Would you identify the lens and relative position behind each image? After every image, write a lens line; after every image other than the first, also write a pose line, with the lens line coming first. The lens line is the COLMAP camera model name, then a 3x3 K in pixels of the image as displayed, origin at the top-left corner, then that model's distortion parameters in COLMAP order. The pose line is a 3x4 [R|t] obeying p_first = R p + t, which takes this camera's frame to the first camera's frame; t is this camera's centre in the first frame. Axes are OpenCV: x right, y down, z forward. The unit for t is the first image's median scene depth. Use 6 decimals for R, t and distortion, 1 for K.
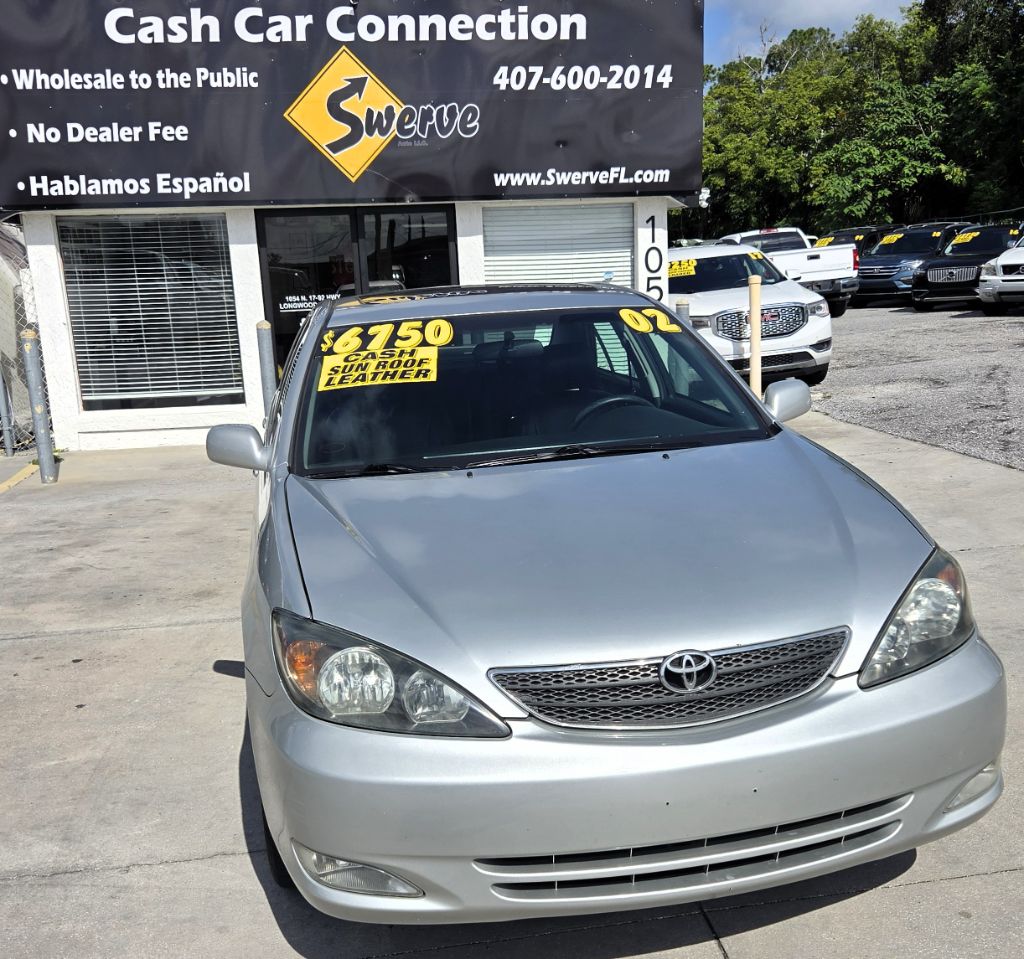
lens RADIAL K [[1127.6, 0, 527.6], [0, 1127.6, 514.2], [0, 0, 1]] dist [0.079509, -0.095939]
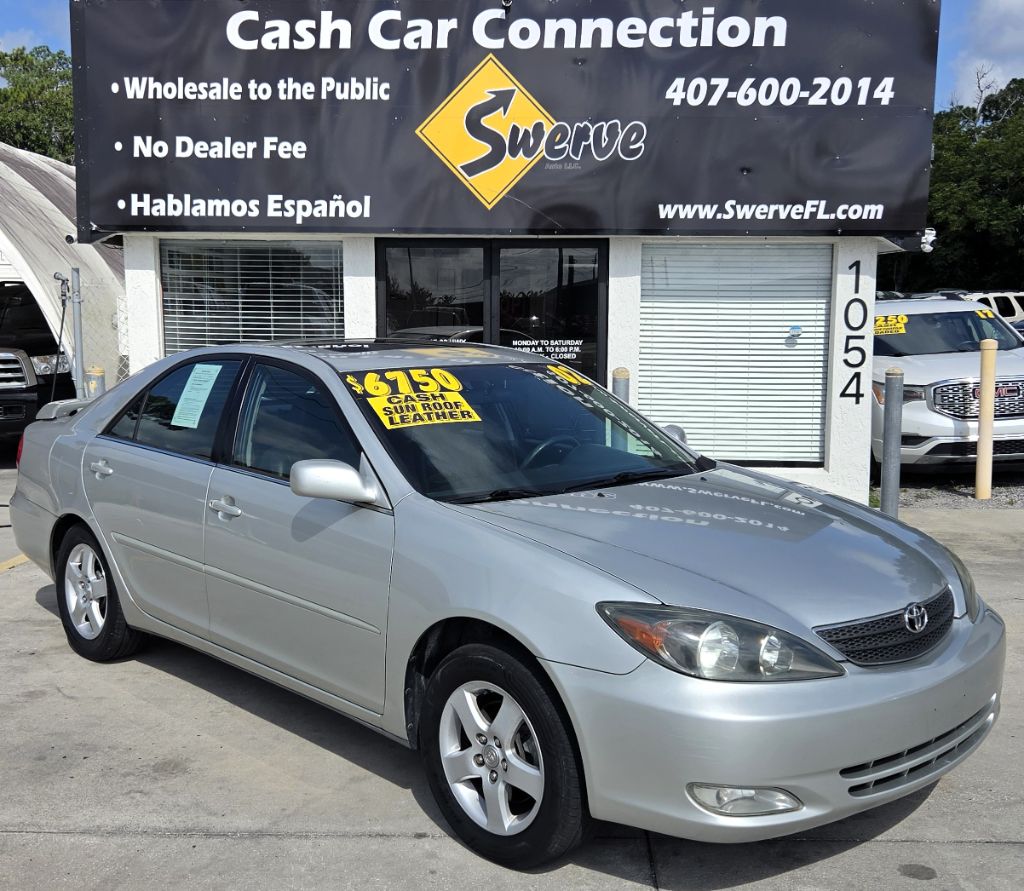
lens RADIAL K [[1140.4, 0, 485.3], [0, 1140.4, 441.5], [0, 0, 1]] dist [0.073537, -0.060872]
pose [[0.980810, 0.064876, -0.183855, 0.011013], [-0.082620, 0.992459, -0.090549, -0.044774], [0.176594, 0.104002, 0.978774, 0.187771]]
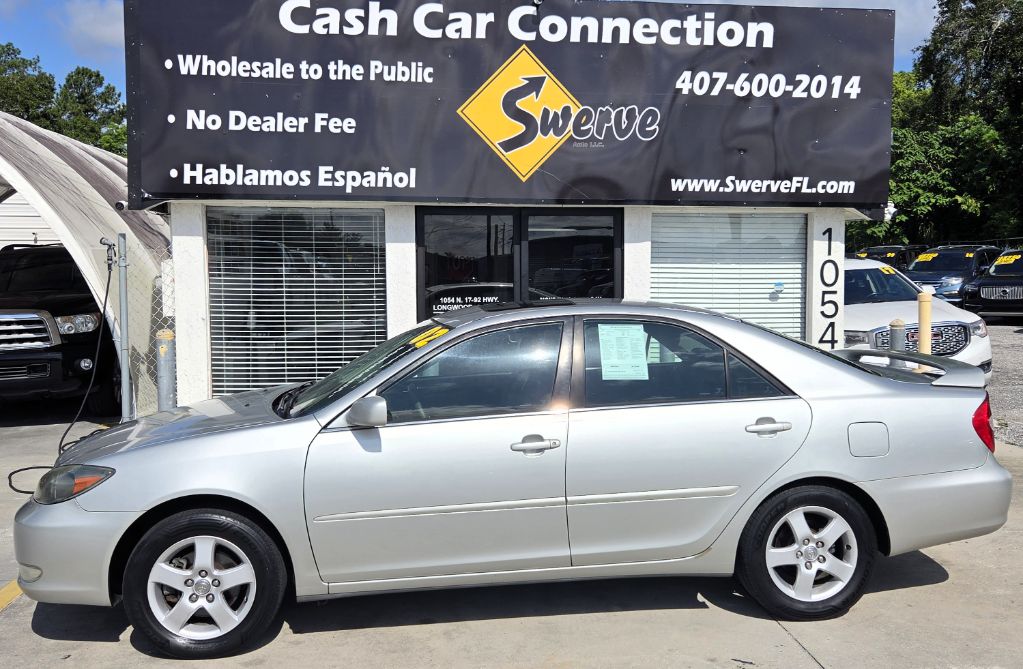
lens RADIAL K [[917.8, 0, 534.4], [0, 917.8, 310.4], [0, 0, 1]] dist [0.071788, -0.065356]
pose [[0.999048, 0.039553, -0.018390, -0.127428], [-0.042035, 0.985604, -0.163759, -0.063603], [0.011649, 0.164376, 0.986329, 0.269274]]
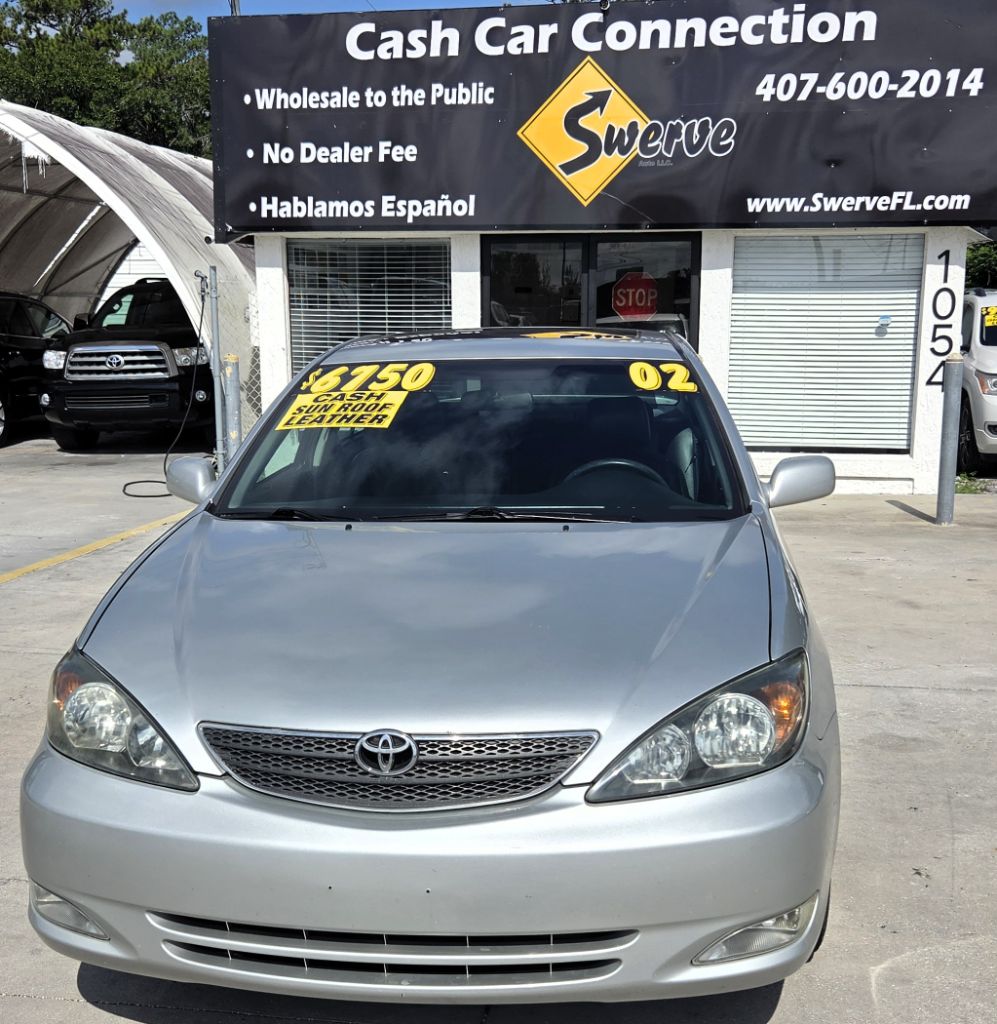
lens RADIAL K [[1306.3, 0, 476.5], [0, 1306.3, 552.4], [0, 0, 1]] dist [0.077608, -0.081747]
pose [[0.944884, 0.098173, -0.312340, 0.116942], [-0.105191, 0.994436, -0.005656, -0.005791], [0.310047, 0.038200, 0.949954, -0.001284]]
